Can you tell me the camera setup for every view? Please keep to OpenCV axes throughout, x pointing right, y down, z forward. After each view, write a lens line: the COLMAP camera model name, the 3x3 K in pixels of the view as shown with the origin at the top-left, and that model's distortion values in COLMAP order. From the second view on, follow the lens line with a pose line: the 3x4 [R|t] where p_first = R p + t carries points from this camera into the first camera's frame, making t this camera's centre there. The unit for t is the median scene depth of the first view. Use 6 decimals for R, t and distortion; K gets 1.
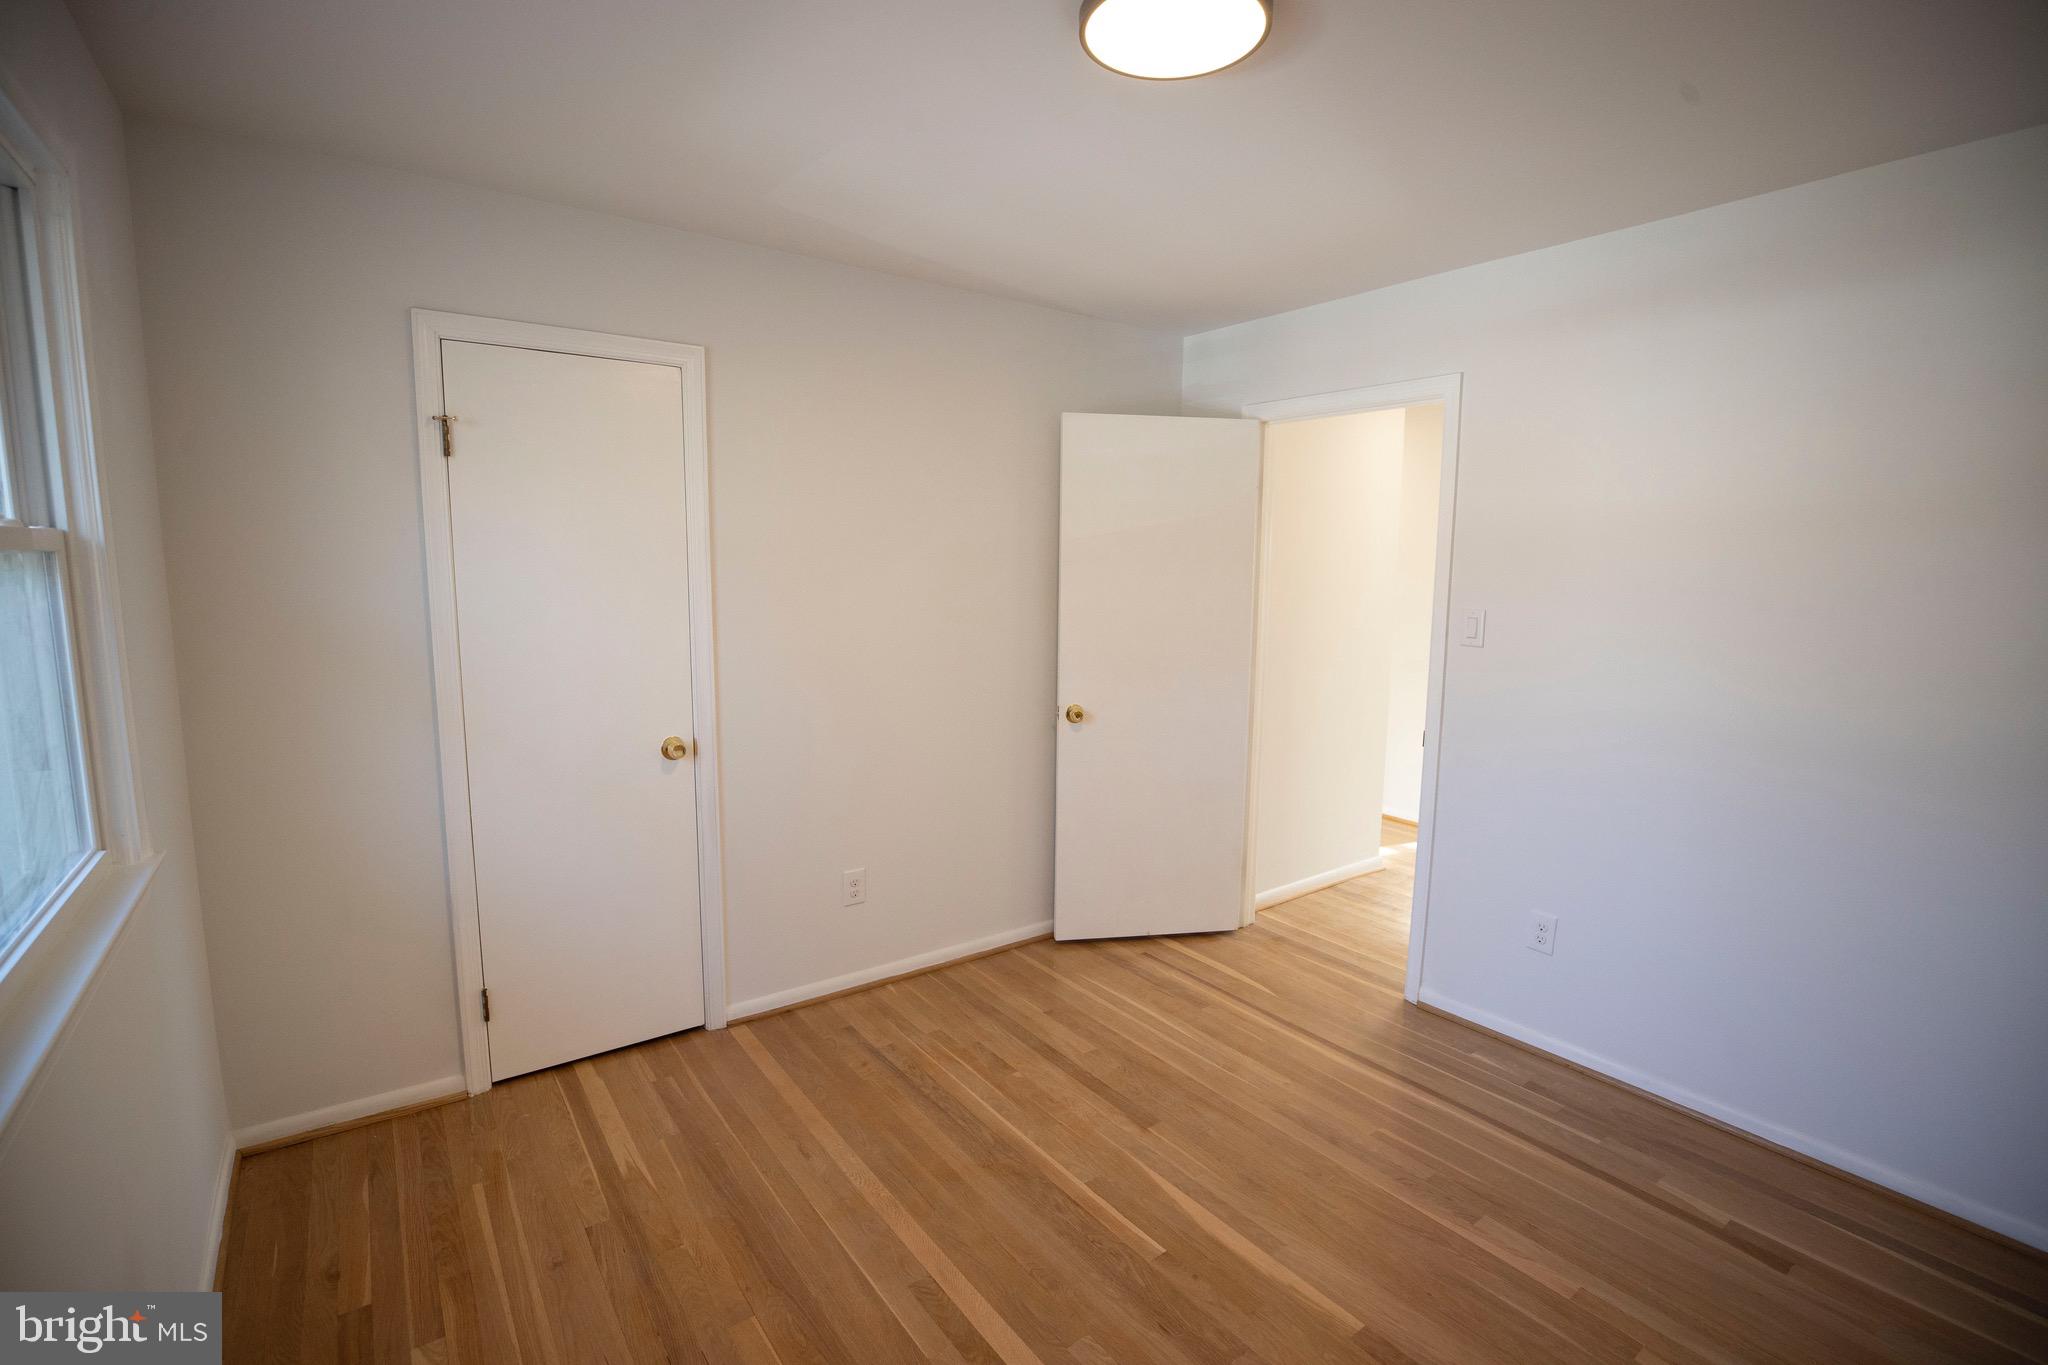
lens RADIAL K [[932.0, 0, 1020.4], [0, 932.0, 684.5], [0, 0, 1]] dist [-0.045462, 0.013948]
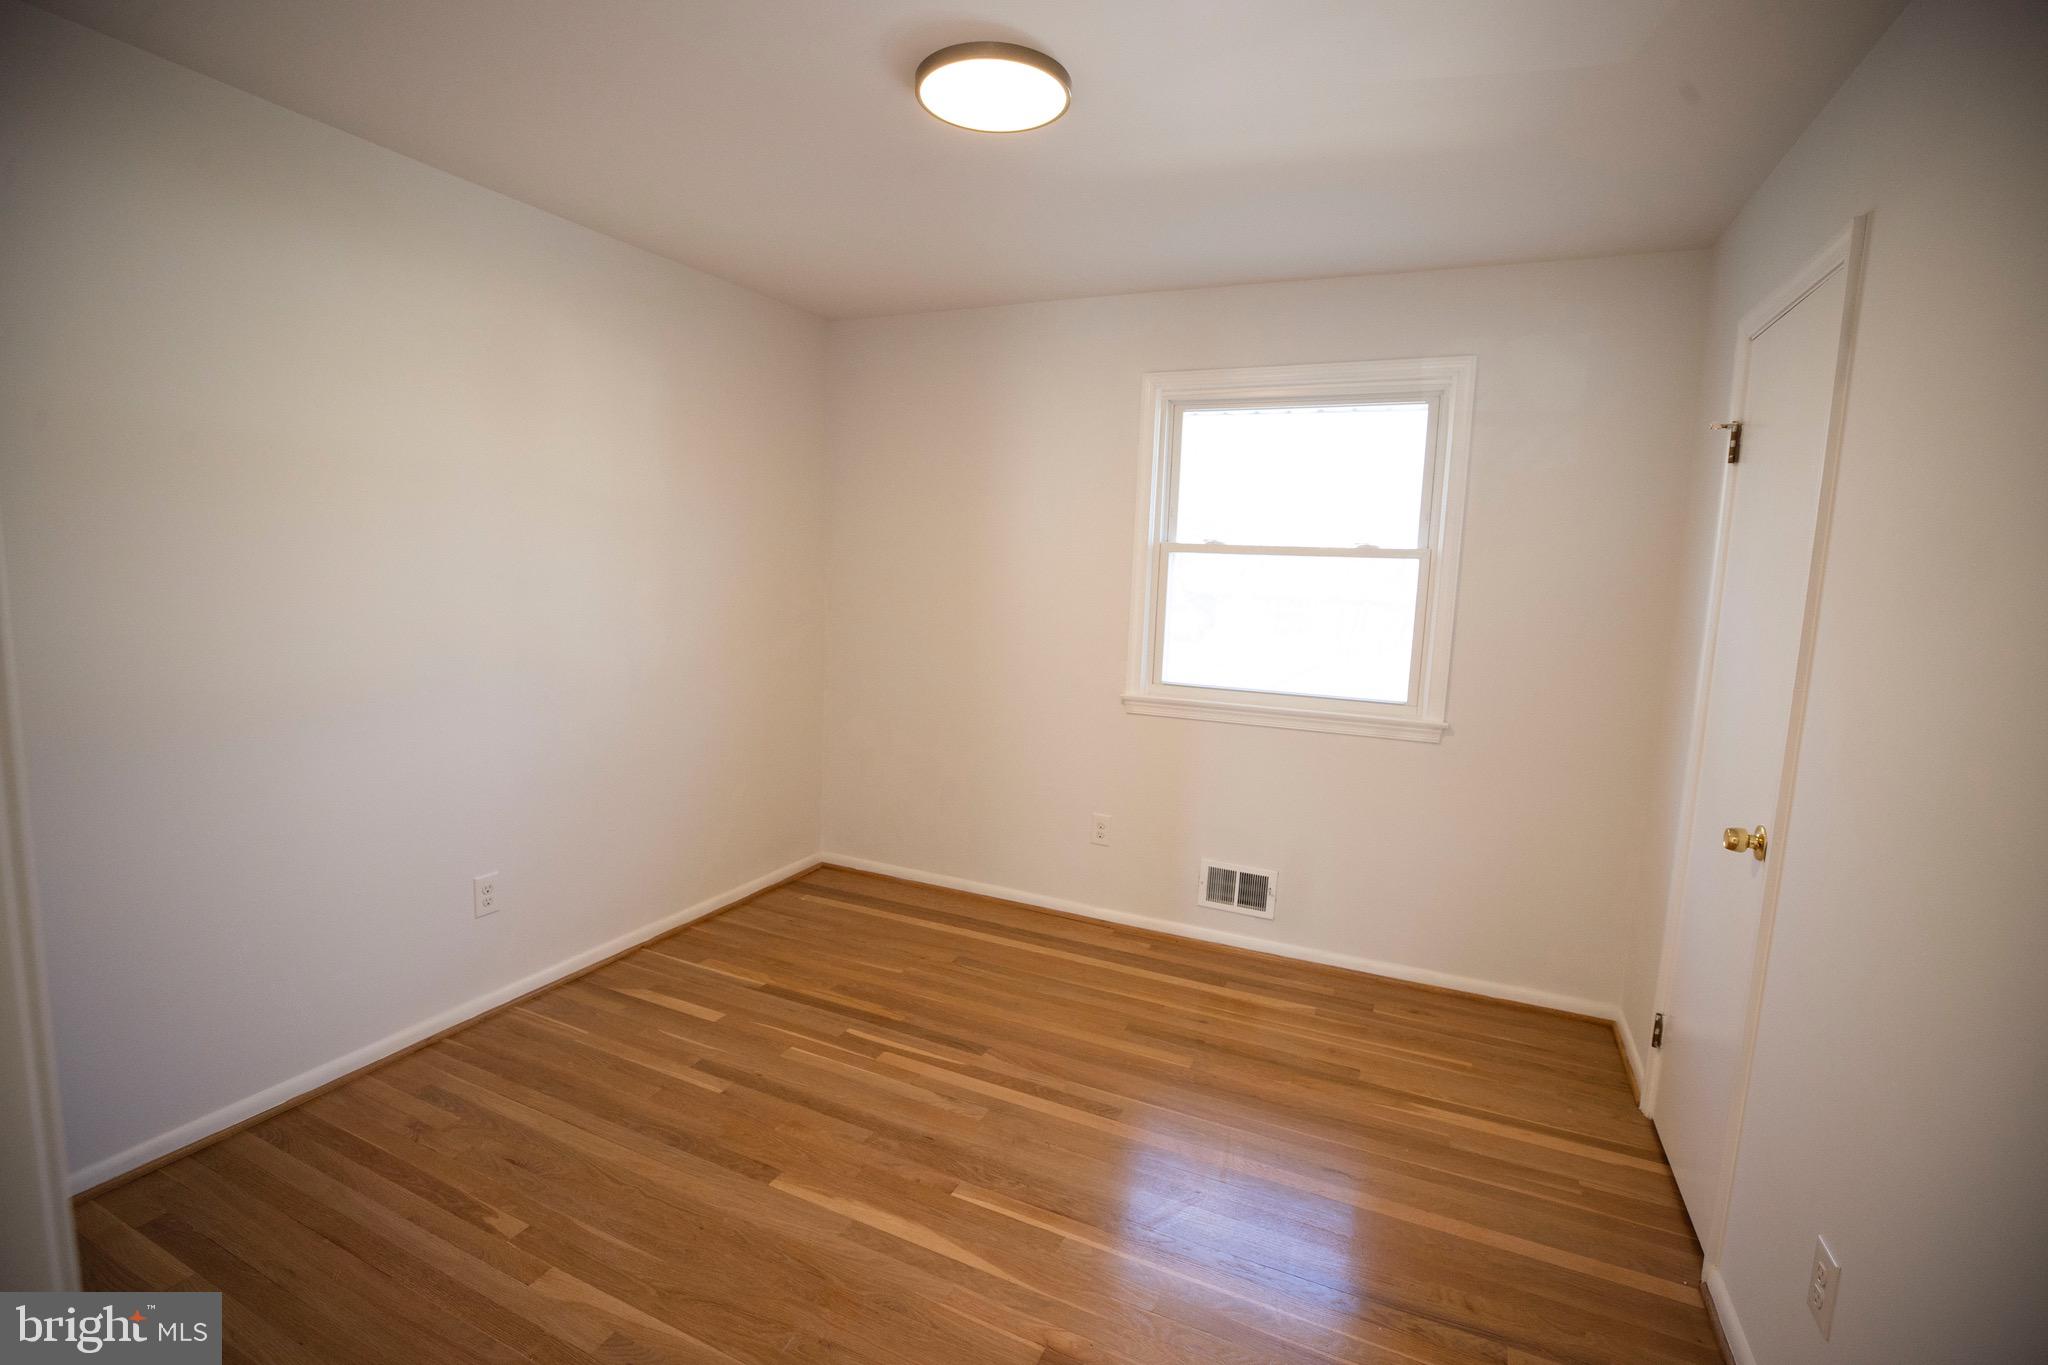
lens RADIAL K [[932.0, 0, 1020.4], [0, 932.0, 684.5], [0, 0, 1]] dist [-0.045462, 0.013948]
pose [[-0.875652, 0.020856, -0.482492, 0.560528], [-0.105564, 0.966642, 0.233367, -0.188754], [0.471264, 0.255283, -0.844240, 1.704821]]
